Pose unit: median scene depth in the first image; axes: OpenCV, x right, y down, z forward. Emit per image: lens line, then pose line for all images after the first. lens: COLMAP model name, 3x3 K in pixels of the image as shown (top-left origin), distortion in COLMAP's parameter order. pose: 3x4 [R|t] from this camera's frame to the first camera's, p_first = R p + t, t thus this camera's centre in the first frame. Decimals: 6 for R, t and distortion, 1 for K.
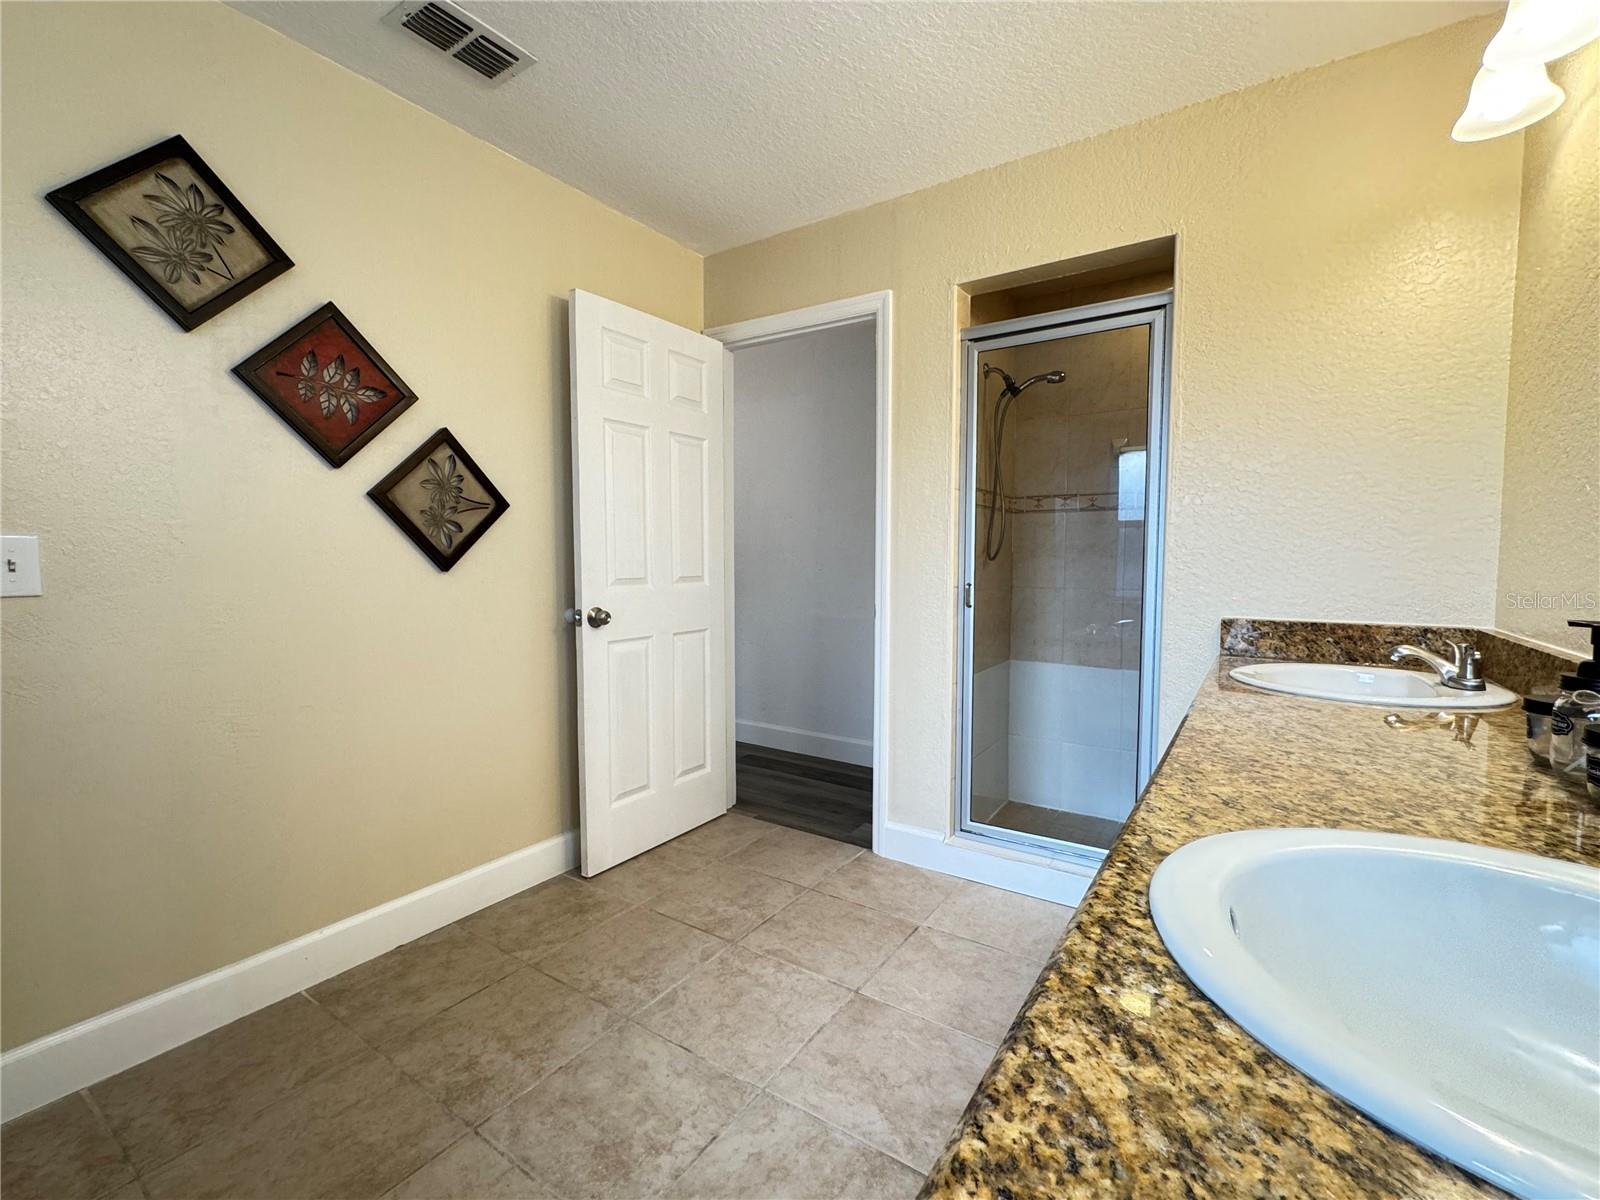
lens RADIAL K [[699.5, 0, 798.9], [0, 699.5, 599.8], [0, 0, 1]] dist [0.000129, 0.000008]
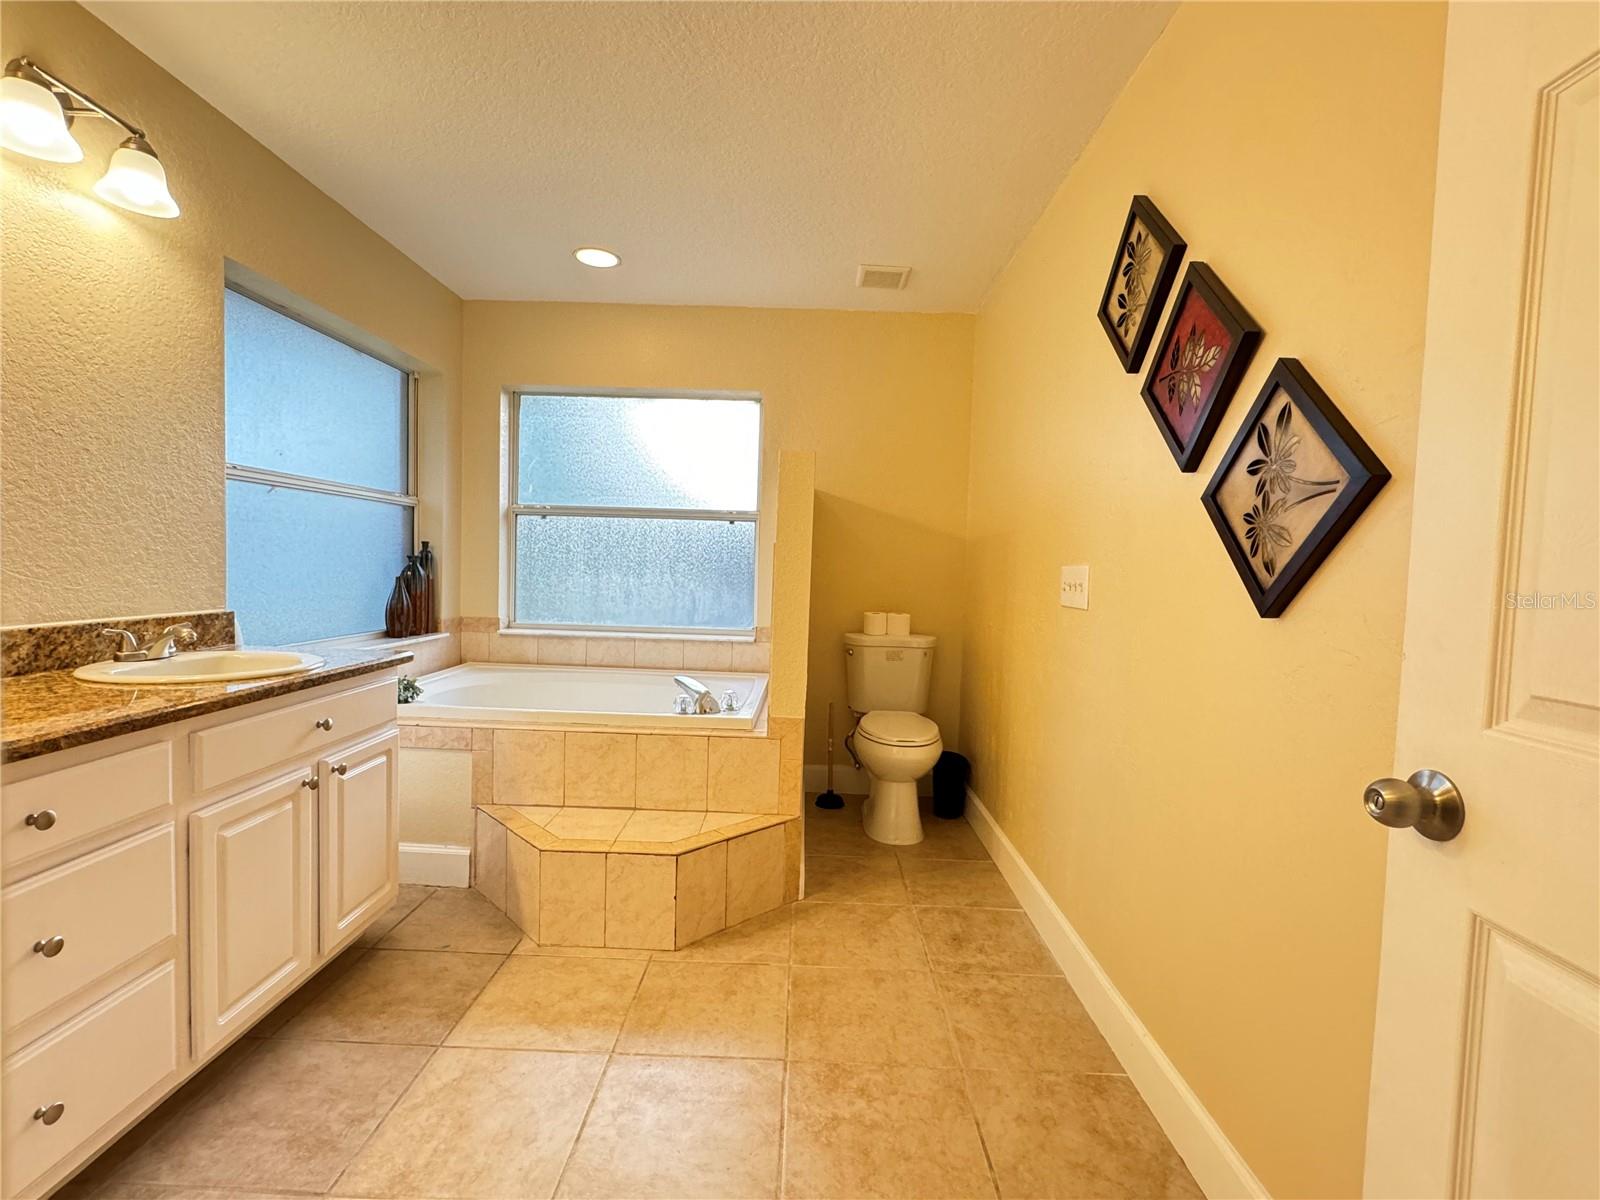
lens RADIAL K [[742.4, 0, 798.0], [0, 742.4, 600.3], [0, 0, 1]] dist [-0.000054, -0.000030]
pose [[-0.838015, 0.000973, -0.545646, 0.135932], [-0.065357, 0.992620, 0.102146, -0.095206], [0.541719, 0.121262, -0.831767, 1.343218]]
